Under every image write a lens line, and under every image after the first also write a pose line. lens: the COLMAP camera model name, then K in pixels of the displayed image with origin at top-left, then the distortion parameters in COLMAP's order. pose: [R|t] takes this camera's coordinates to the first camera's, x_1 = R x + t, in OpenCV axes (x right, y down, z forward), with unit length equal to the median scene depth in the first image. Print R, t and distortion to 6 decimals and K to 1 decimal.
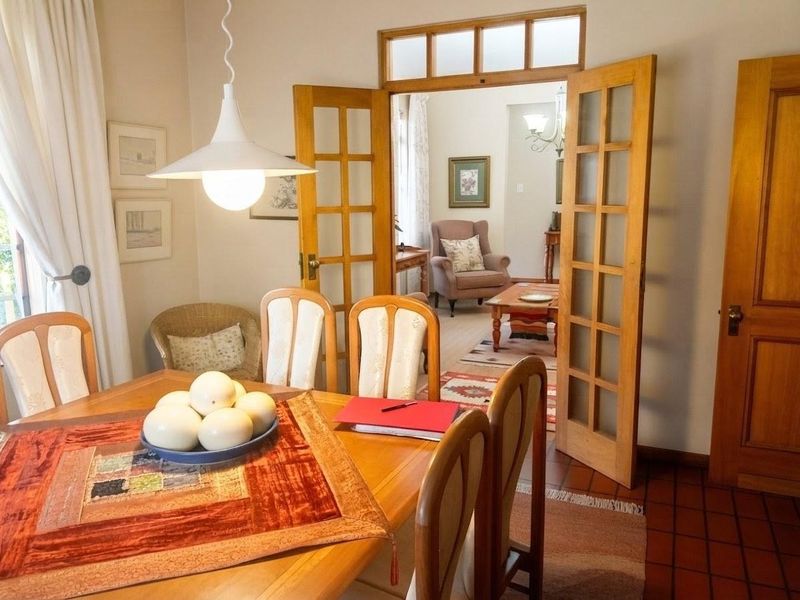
lens RADIAL K [[609.9, 0, 398.7], [0, 609.9, 301.7], [0, 0, 1]] dist [0.052931, -0.003361]
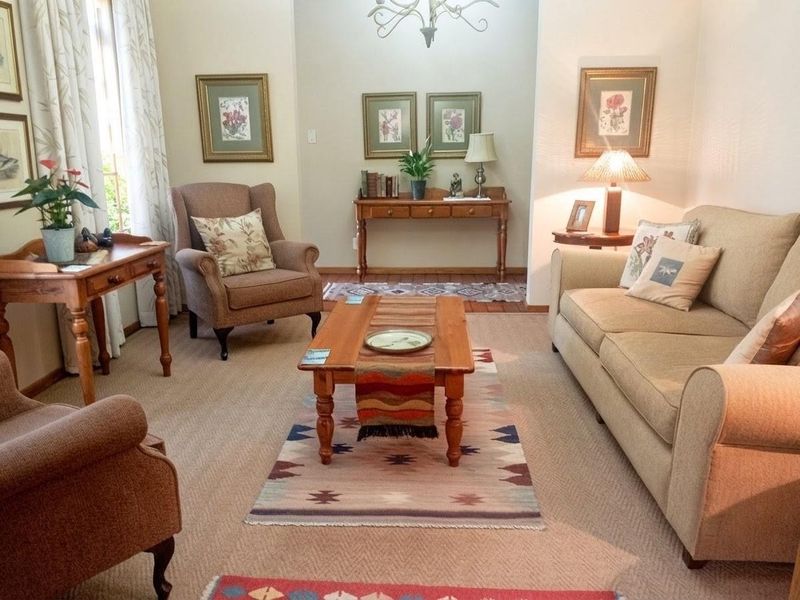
lens RADIAL K [[609.9, 0, 398.3], [0, 609.9, 302.2], [0, 0, 1]] dist [0.052931, -0.003361]
pose [[0.931834, -0.078718, 0.354243, 0.039969], [0.058497, 0.996006, 0.067452, -0.052417], [-0.358138, -0.042132, 0.932717, 0.407702]]
